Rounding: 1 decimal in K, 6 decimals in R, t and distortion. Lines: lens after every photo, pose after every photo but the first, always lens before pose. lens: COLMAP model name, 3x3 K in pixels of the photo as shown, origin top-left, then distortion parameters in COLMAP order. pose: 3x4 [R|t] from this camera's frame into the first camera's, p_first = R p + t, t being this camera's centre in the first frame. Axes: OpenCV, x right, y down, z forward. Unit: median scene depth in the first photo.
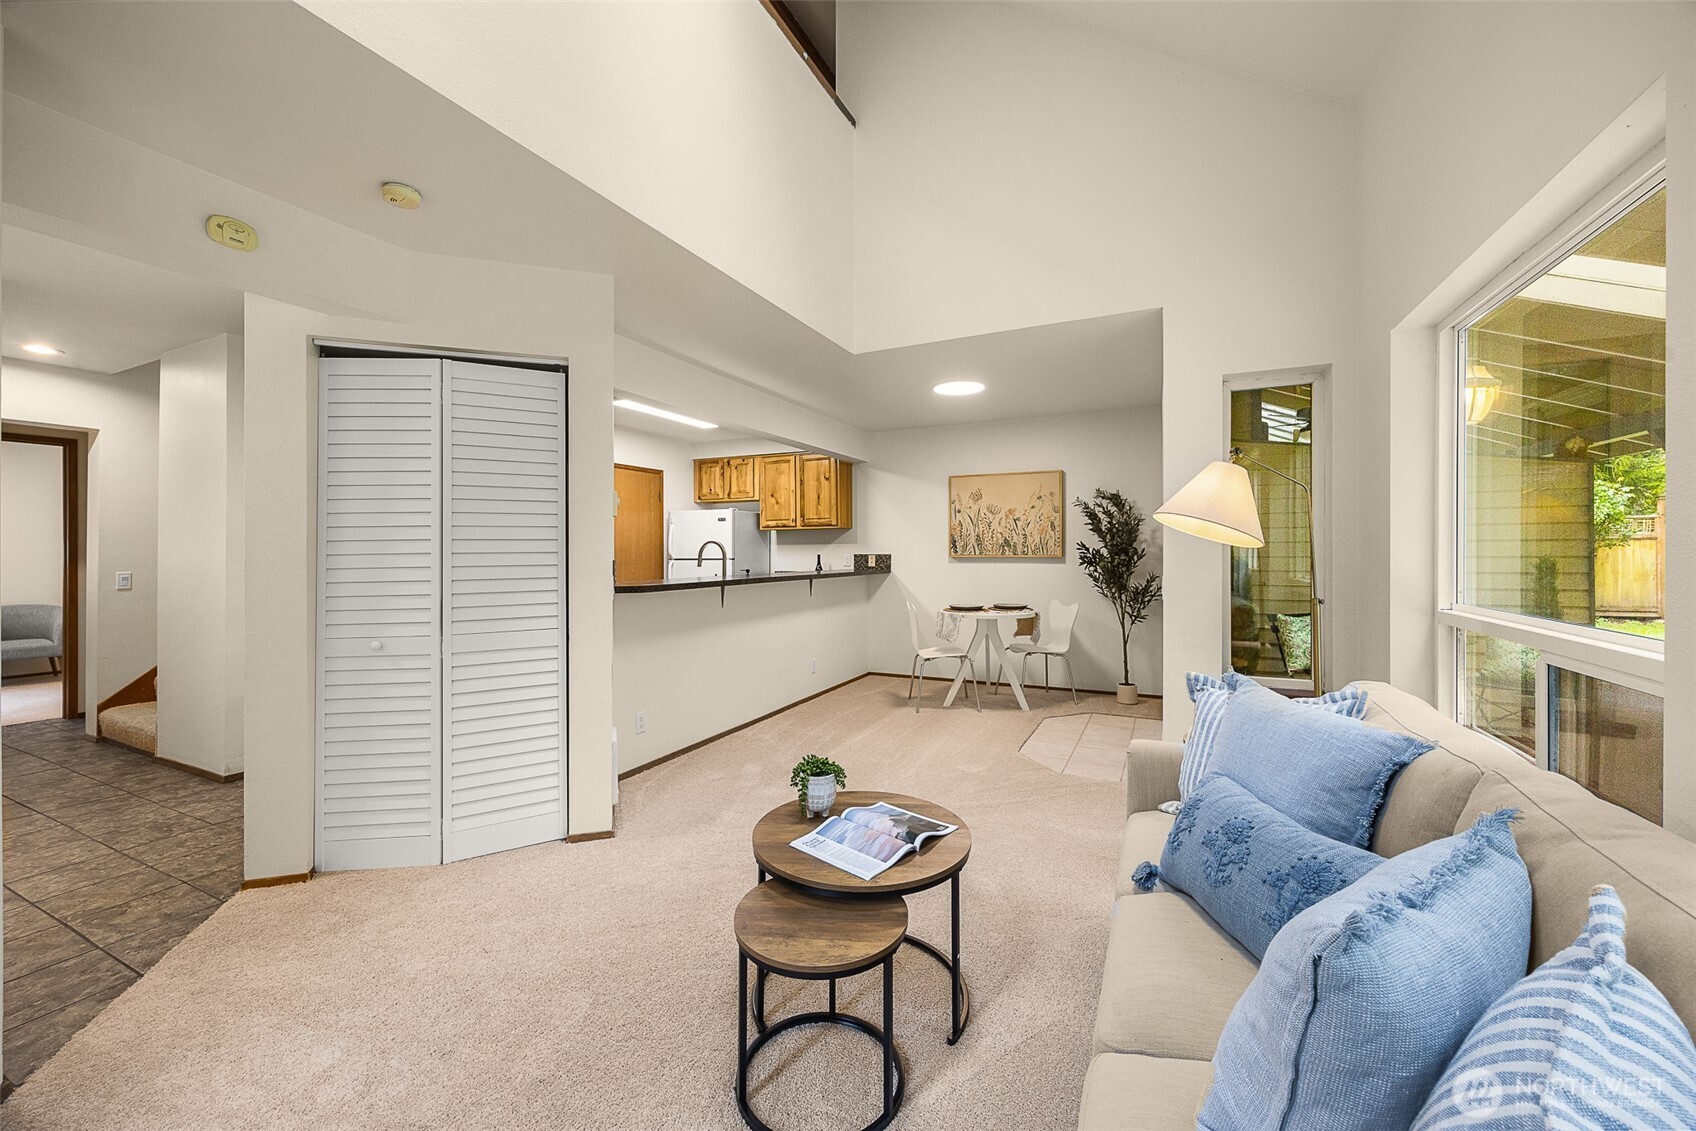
lens RADIAL K [[665.6, 0, 840.1], [0, 665.6, 556.6], [0, 0, 1]] dist [-0.000111, 0.000032]
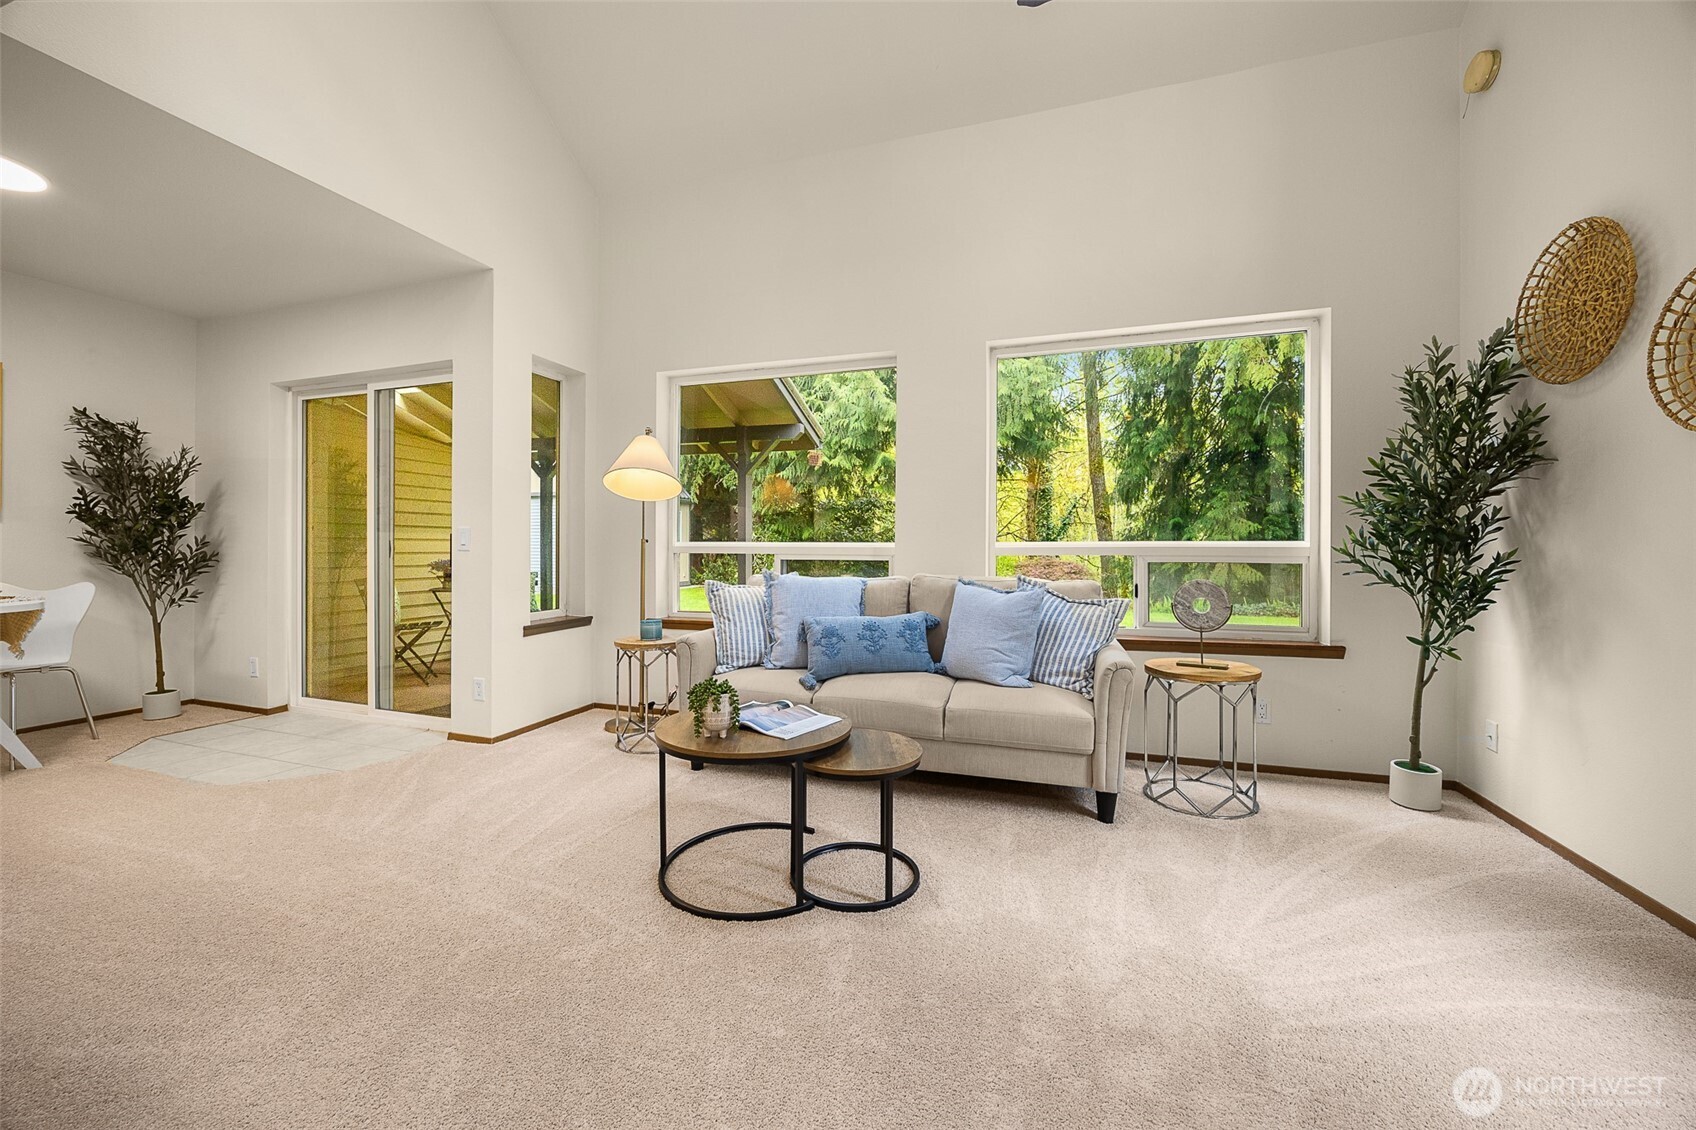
lens RADIAL K [[653.3, 0, 851.3], [0, 653.3, 549.1], [0, 0, 1]] dist [-0.000206, 0.000180]
pose [[-0.135184, 0.000760, 0.990820, -0.319049], [0.001673, 0.999998, -0.000539, 0.034369], [-0.990819, 0.001585, -0.135185, 0.311014]]
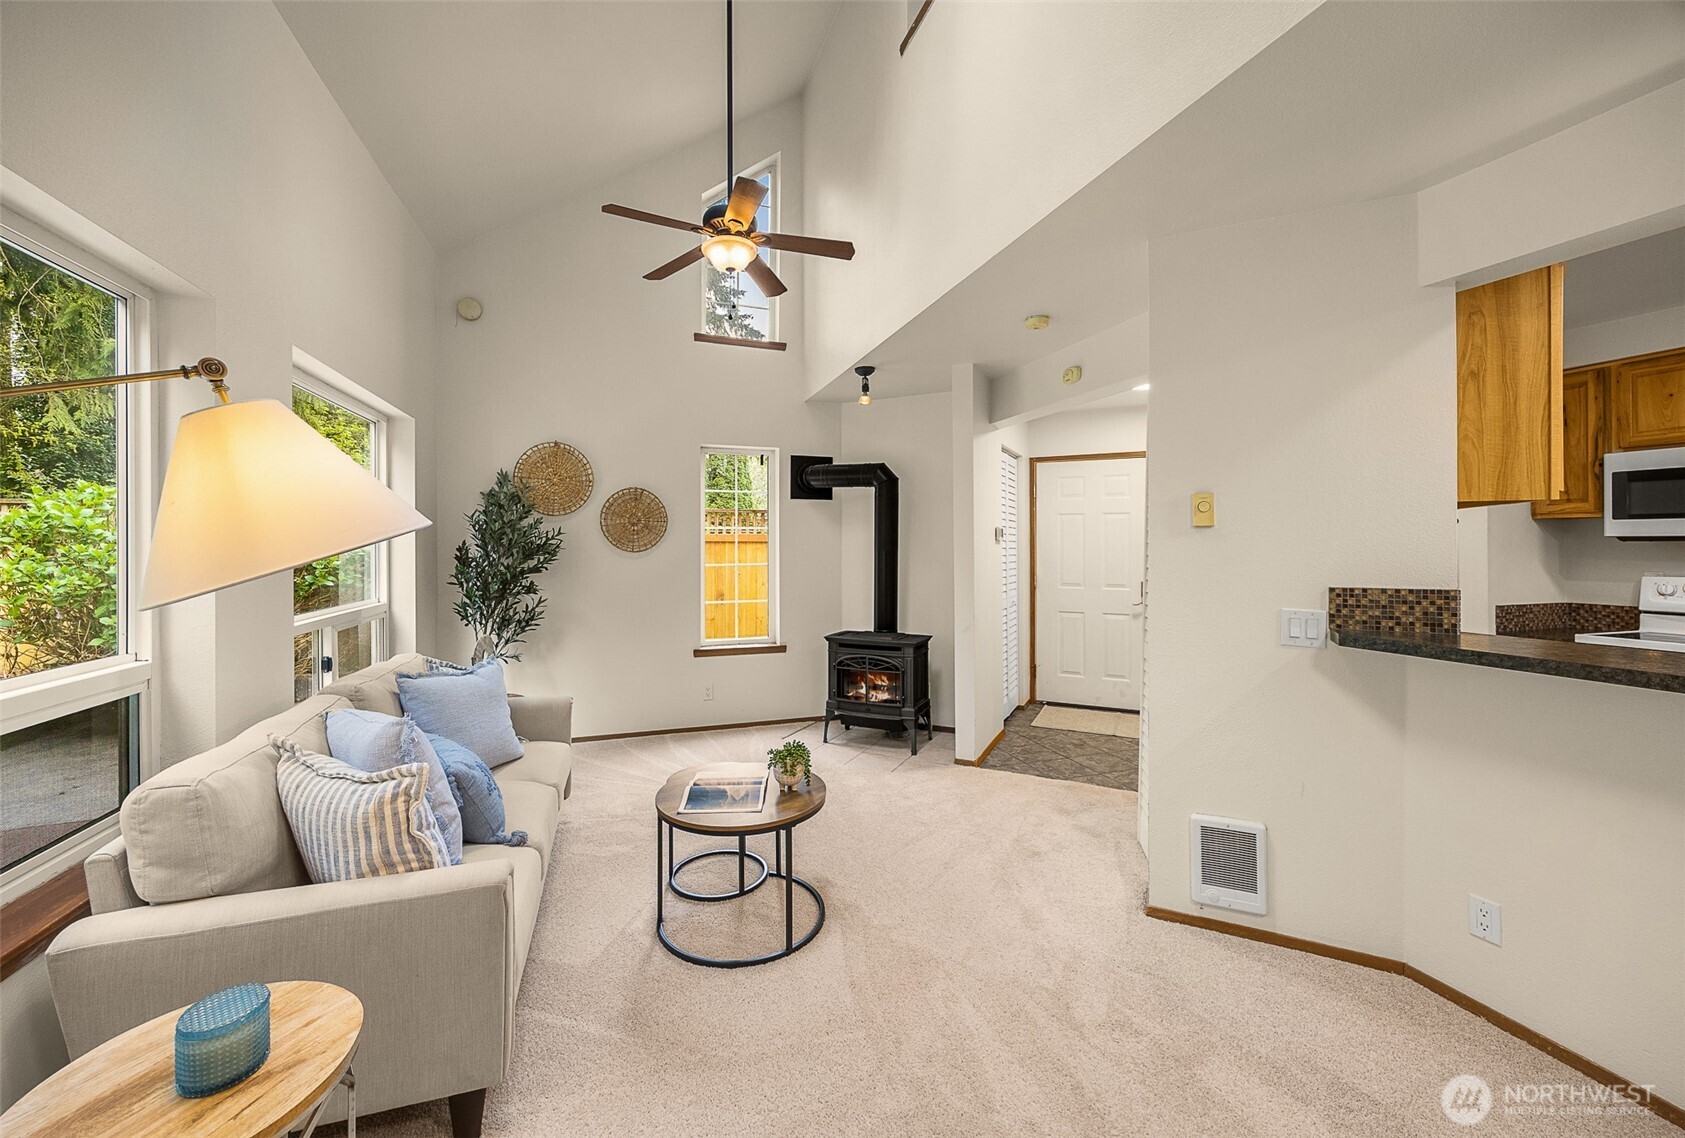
lens RADIAL K [[660.6, 0, 854.9], [0, 660.6, 543.3], [0, 0, 1]] dist [0.002294, 0.000355]
pose [[-0.699852, -0.000149, -0.714288, 0.237144], [-0.001178, 0.999999, 0.000946, -0.022077], [0.714287, 0.001503, -0.699852, 0.625212]]
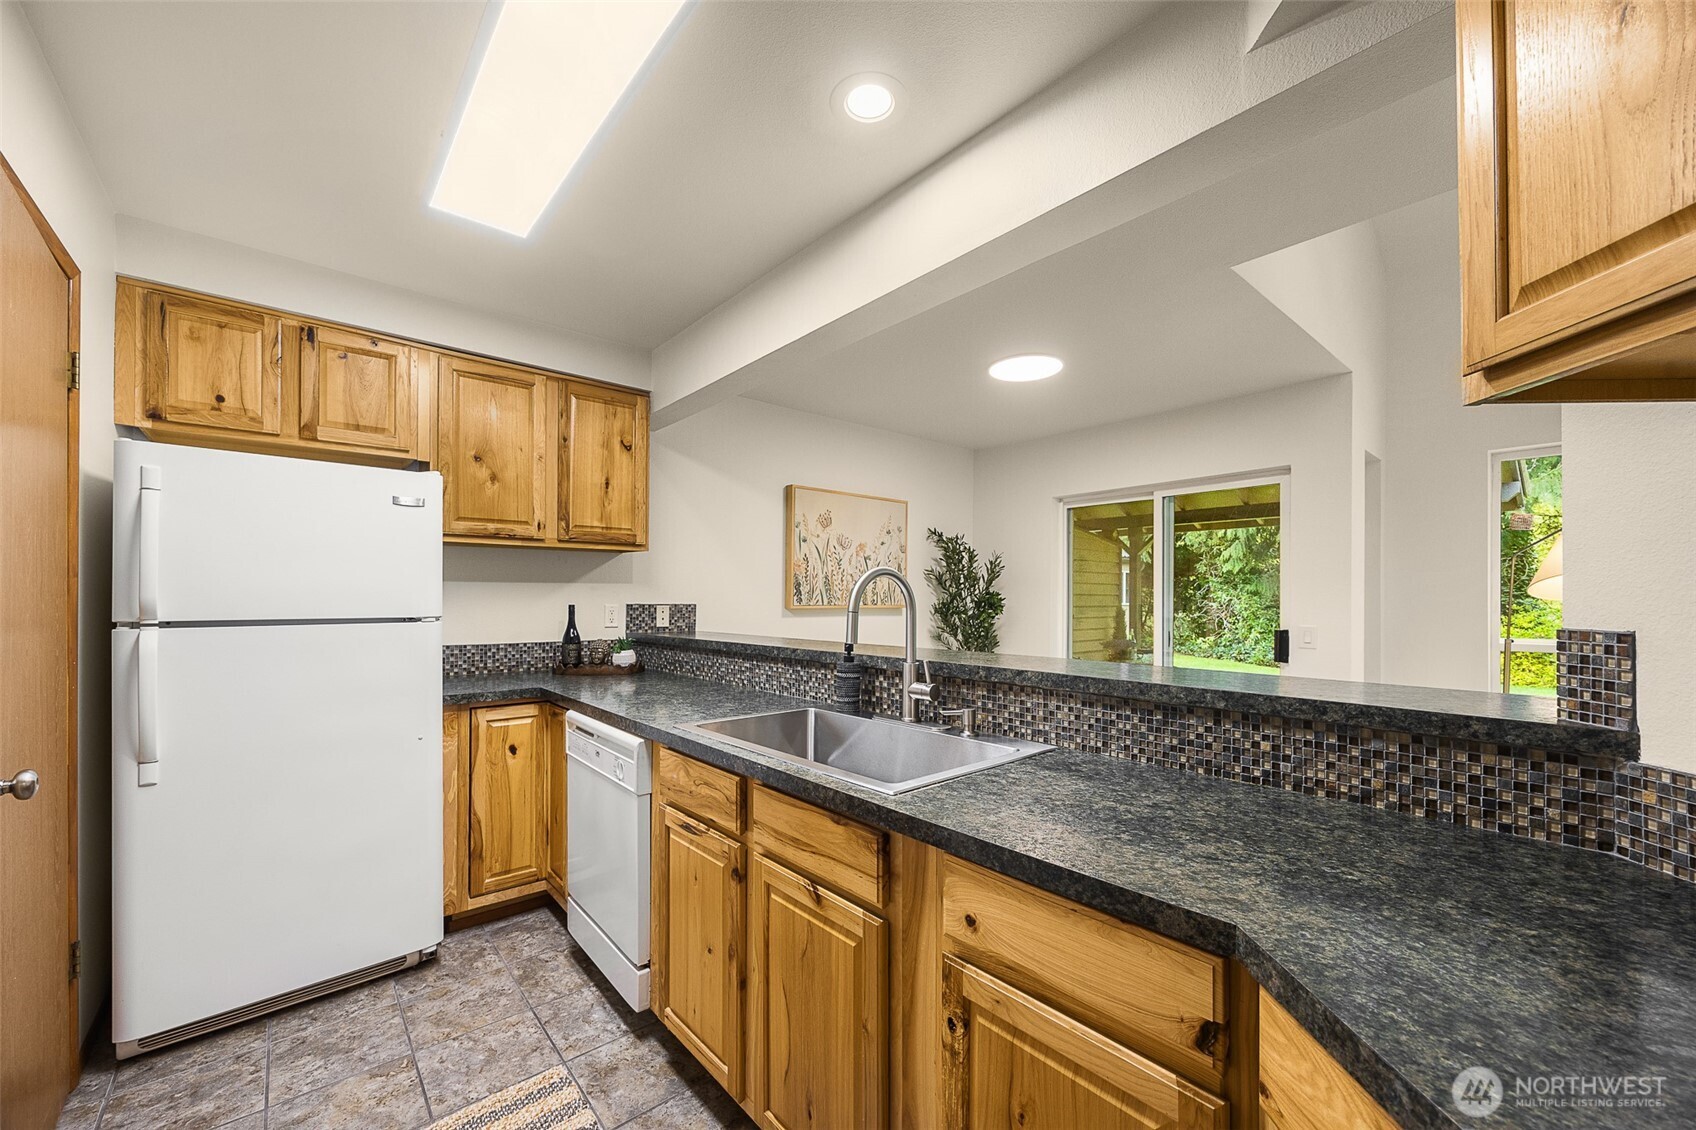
lens RADIAL K [[658.9, 0, 841.0], [0, 658.9, 599.7], [0, 0, 1]] dist [-0.000904, -0.000002]
pose [[0.396520, 0.003615, 0.918019, -0.416659], [-0.000090, 0.999992, -0.003900, -0.005351], [-0.918026, 0.001464, 0.396517, 0.703433]]
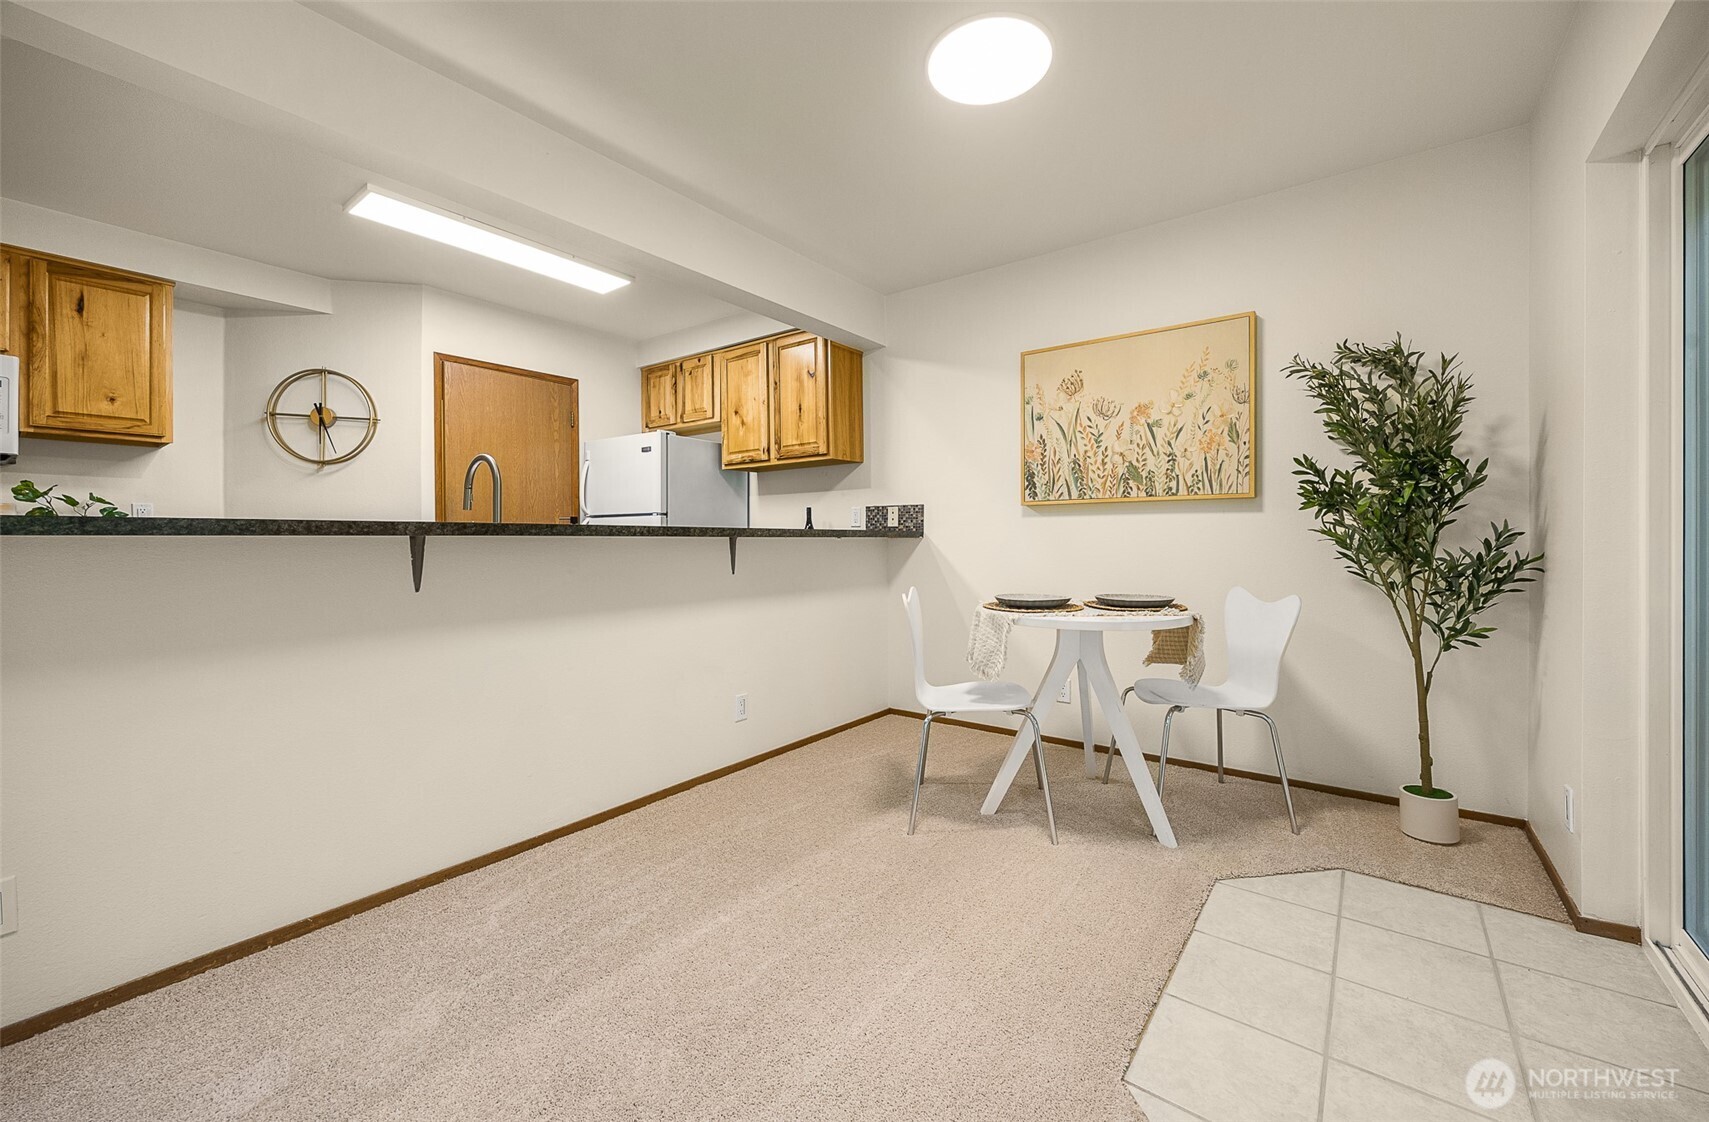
lens RADIAL K [[671.1, 0, 862.5], [0, 671.1, 539.6], [0, 0, 1]] dist [-0.000456, -0.000223]
pose [[0.982838, 0.000500, -0.184471, 0.139250], [-0.001205, 0.999992, -0.003711, 0.030667], [0.184467, 0.003870, 0.982831, 0.453051]]
